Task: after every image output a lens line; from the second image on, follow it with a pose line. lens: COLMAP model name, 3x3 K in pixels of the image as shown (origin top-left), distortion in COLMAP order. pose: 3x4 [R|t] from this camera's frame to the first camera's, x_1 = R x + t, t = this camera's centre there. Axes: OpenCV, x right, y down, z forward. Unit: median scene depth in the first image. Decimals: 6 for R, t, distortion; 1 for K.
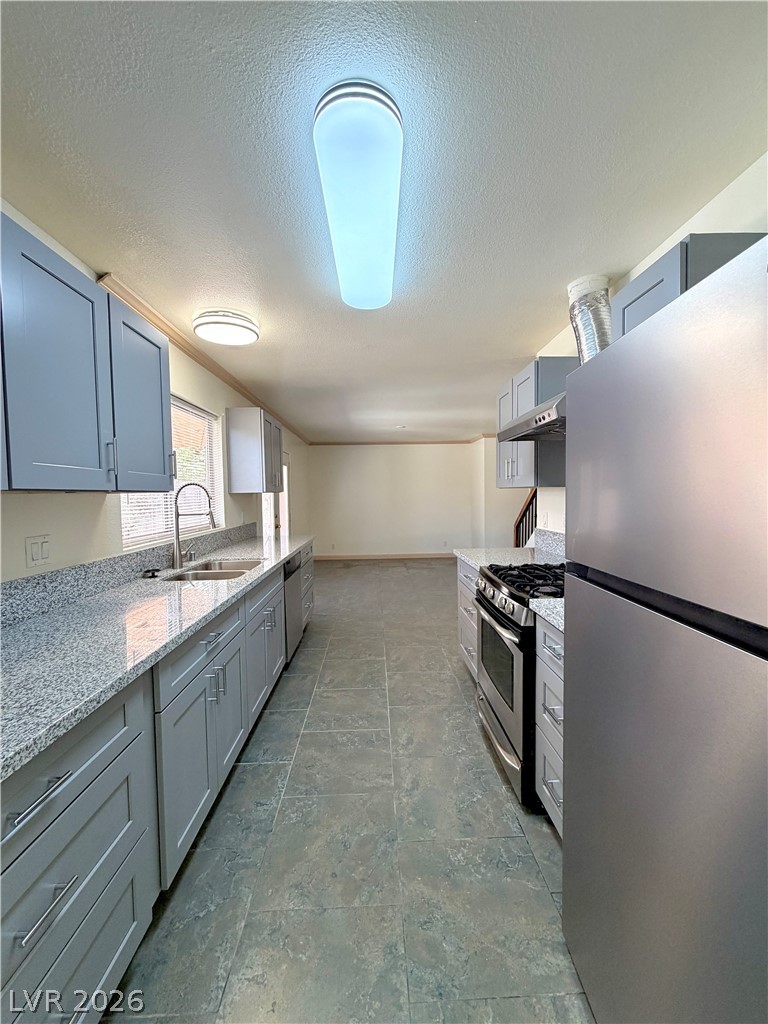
lens RADIAL K [[409.1, 0, 384.8], [0, 409.1, 510.6], [0, 0, 1]] dist [-0.002375, 0.000627]
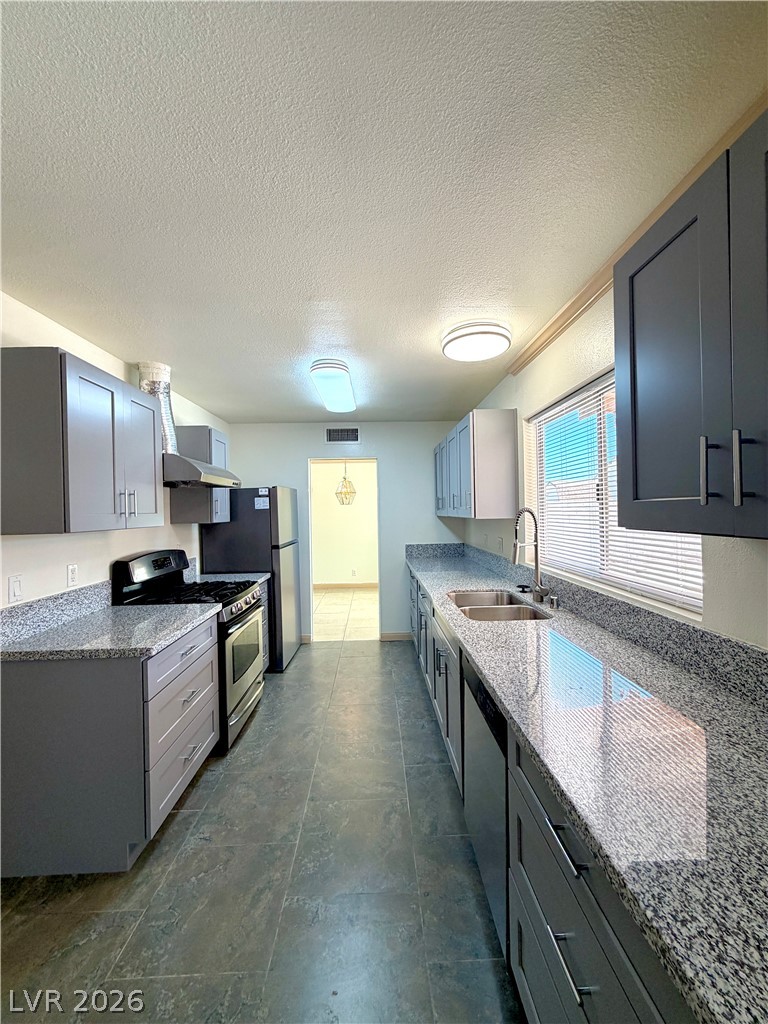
lens RADIAL K [[409.1, 0, 383.9], [0, 409.1, 510.9], [0, 0, 1]] dist [-0.002375, 0.000627]
pose [[-0.999235, 0.039042, -0.002077, -0.094665], [0.038926, 0.998423, 0.040452, -0.063601], [0.003653, 0.040340, -0.999179, 1.085744]]
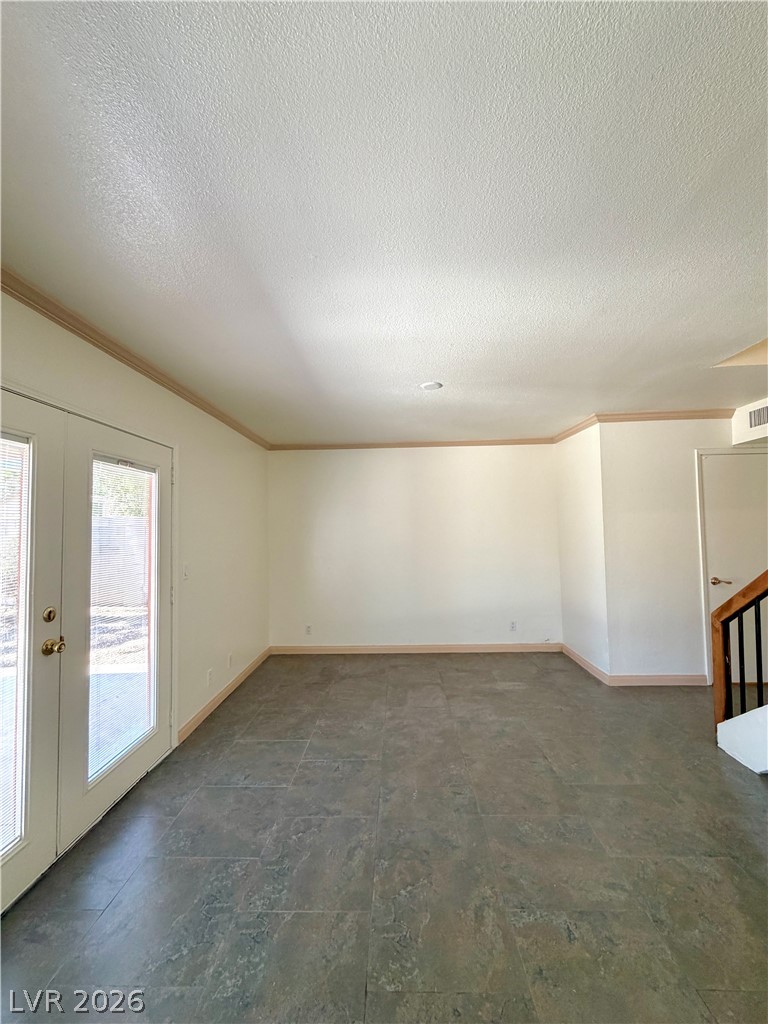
lens RADIAL K [[409.1, 0, 386.0], [0, 409.1, 510.1], [0, 0, 1]] dist [-0.002375, 0.000627]
pose [[0.998407, -0.002438, -0.056377, 0.020236], [-0.002202, 0.996623, -0.082089, -0.052375], [0.056386, 0.082082, 0.995029, 0.838475]]
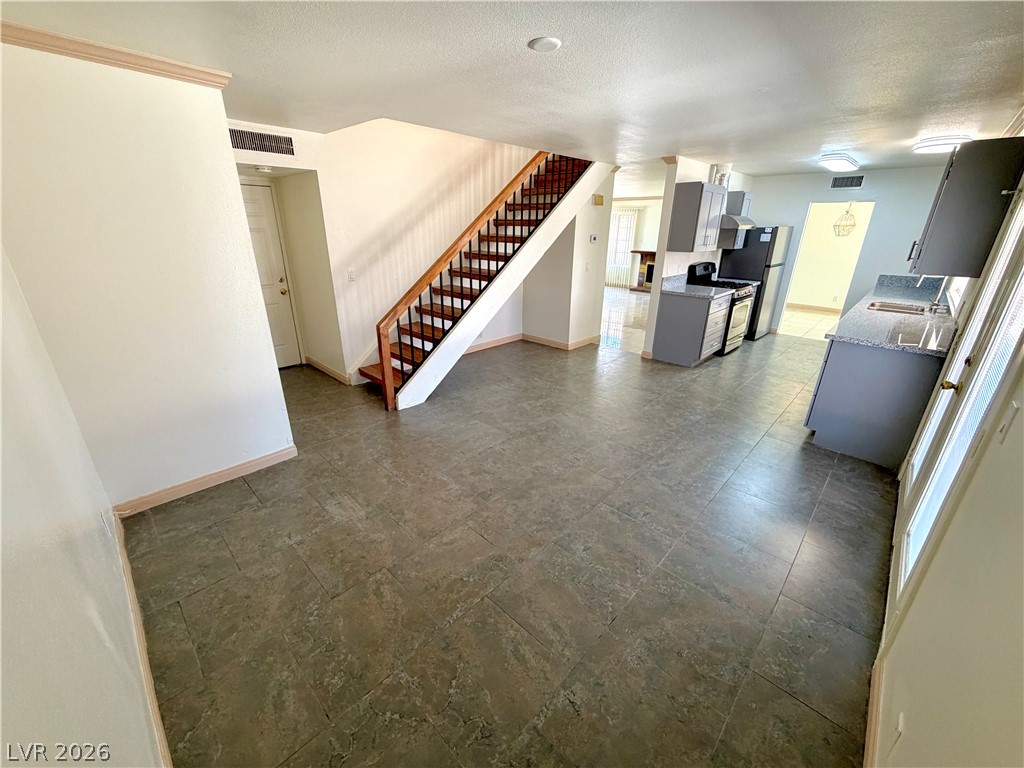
lens RADIAL K [[409.1, 0, 510.7], [0, 409.1, 384.0], [0, 0, 1]] dist [-0.002375, 0.000627]
pose [[-0.701487, -0.245822, 0.668945, -0.279835], [0.031047, 0.927198, 0.373282, -0.136396], [-0.712006, 0.282621, -0.642785, 1.853960]]
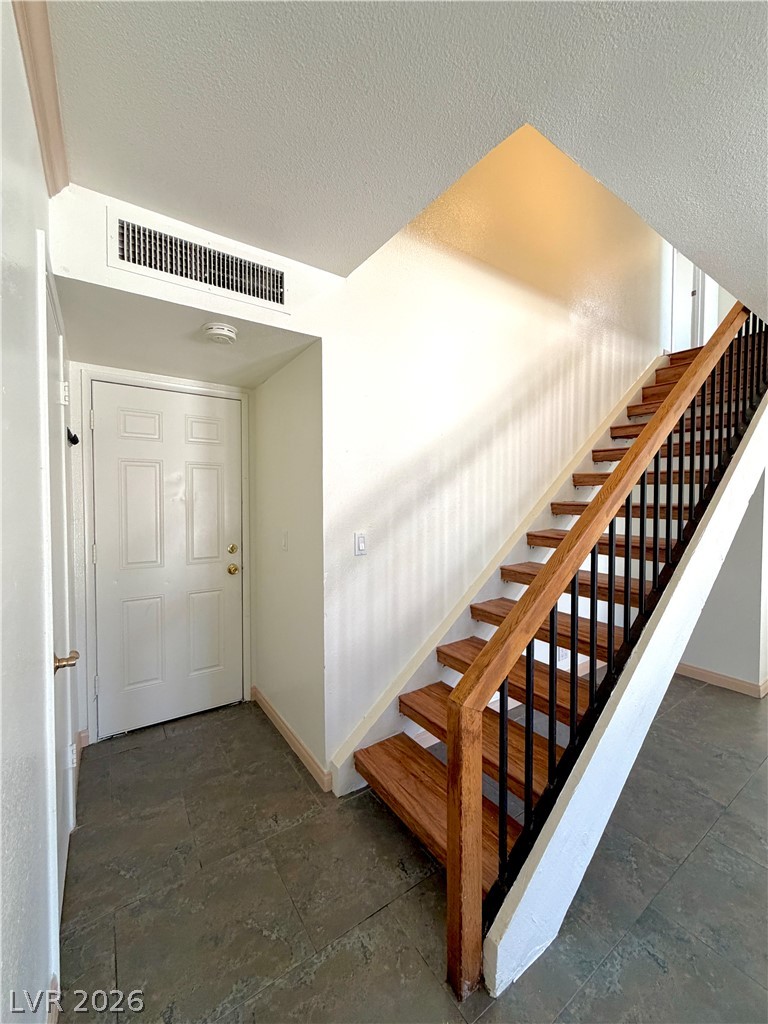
lens RADIAL K [[409.1, 0, 385.9], [0, 409.1, 509.9], [0, 0, 1]] dist [-0.002375, 0.000627]
pose [[-0.546337, -0.009077, 0.837516, 0.289521], [0.043814, 0.998262, 0.039401, -0.079905], [-0.836418, 0.058221, -0.544990, 1.654396]]
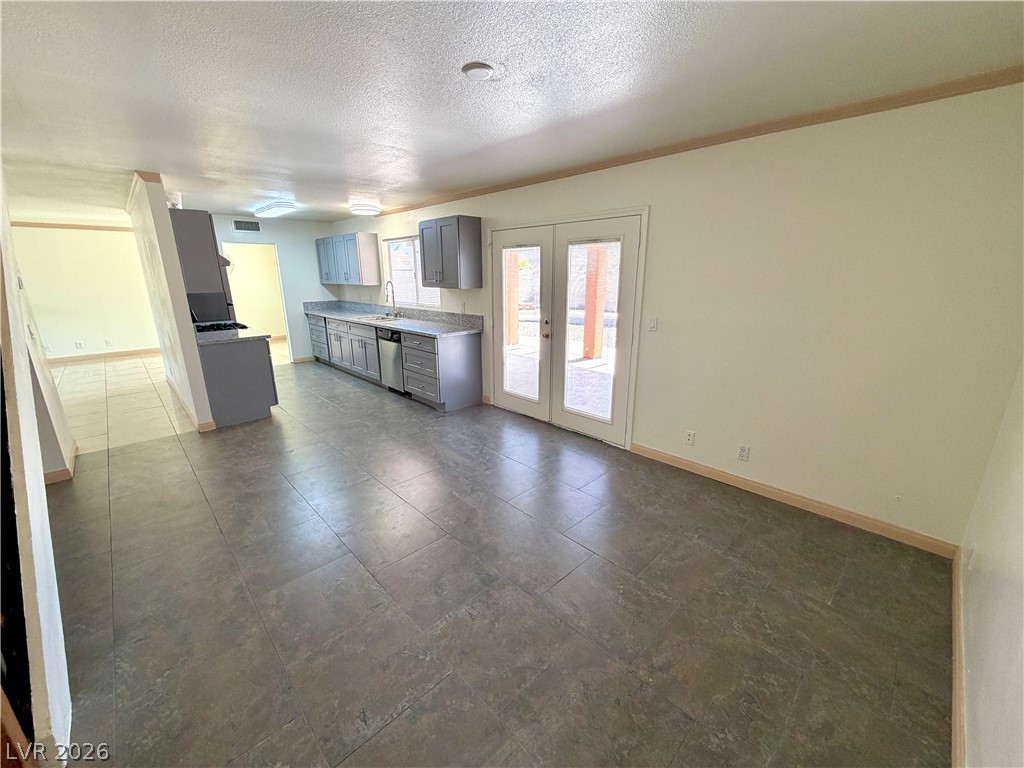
lens RADIAL K [[409.1, 0, 508.6], [0, 409.1, 384.7], [0, 0, 1]] dist [-0.002375, 0.000627]
pose [[-0.740763, 0.199334, -0.641511, 0.356696], [-0.007985, 0.952281, 0.305119, -0.127378], [0.671719, 0.231144, -0.703822, 1.843388]]
